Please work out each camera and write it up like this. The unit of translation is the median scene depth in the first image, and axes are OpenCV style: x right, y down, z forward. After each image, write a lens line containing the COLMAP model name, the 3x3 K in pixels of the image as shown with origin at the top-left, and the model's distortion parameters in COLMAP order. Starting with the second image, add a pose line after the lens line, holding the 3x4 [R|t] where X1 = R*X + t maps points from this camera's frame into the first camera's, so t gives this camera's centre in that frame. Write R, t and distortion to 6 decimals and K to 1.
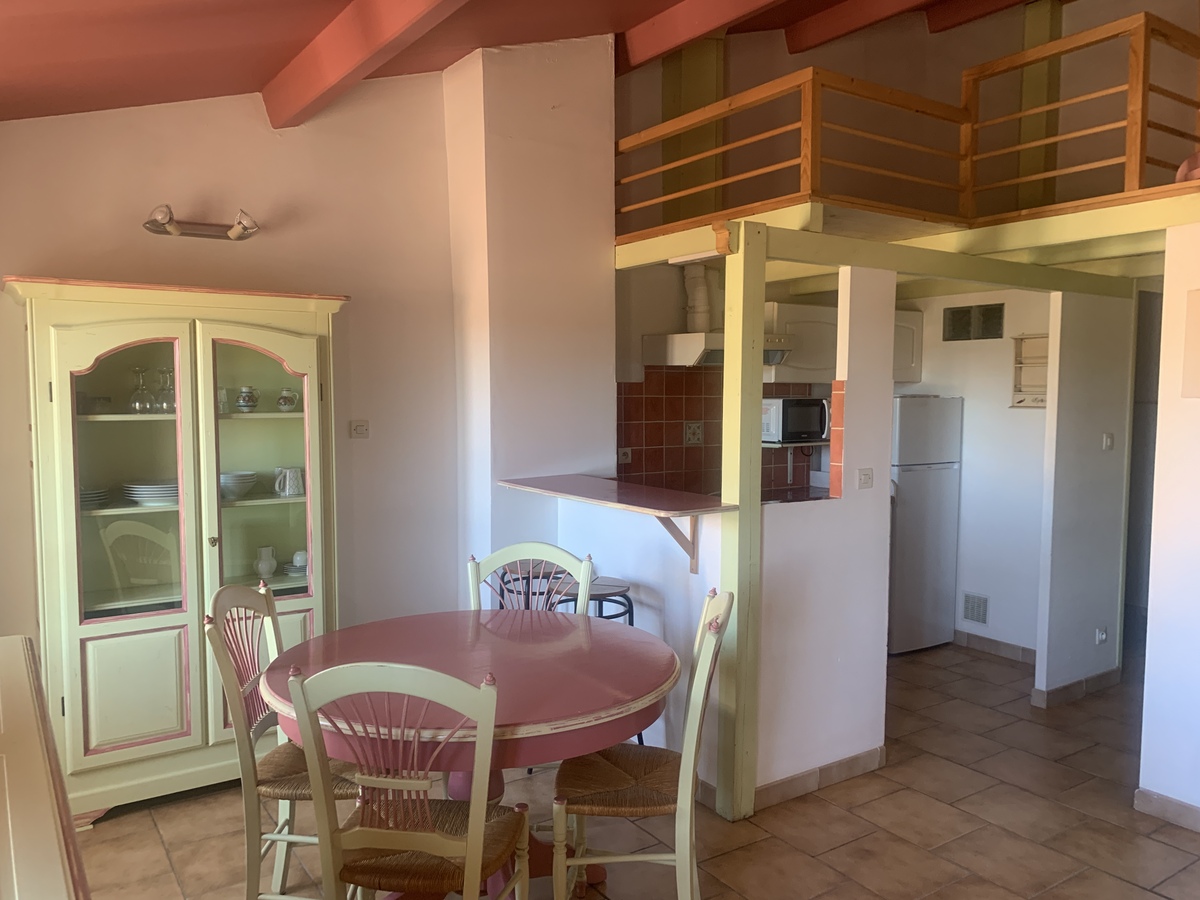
lens RADIAL K [[904.5, 0, 598.8], [0, 904.5, 452.2], [0, 0, 1]] dist [0.020406, -0.019236]
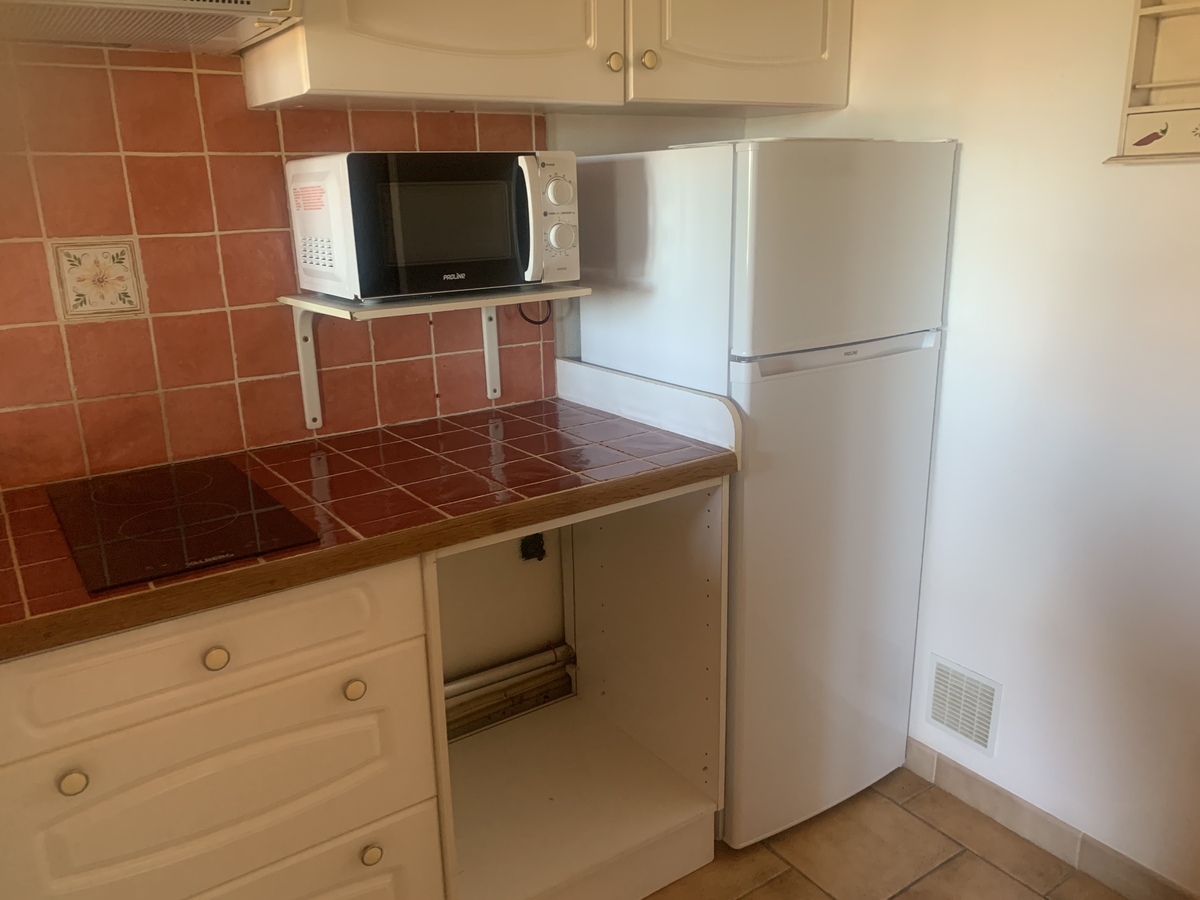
lens RADIAL K [[904.5, 0, 595.4], [0, 904.5, 454.4], [0, 0, 1]] dist [0.020406, -0.019236]
pose [[0.999527, -0.030738, 0.000005, 0.275212], [0.030094, 0.978631, 0.203411, -0.020243], [-0.006257, -0.203314, 0.979093, 0.675937]]
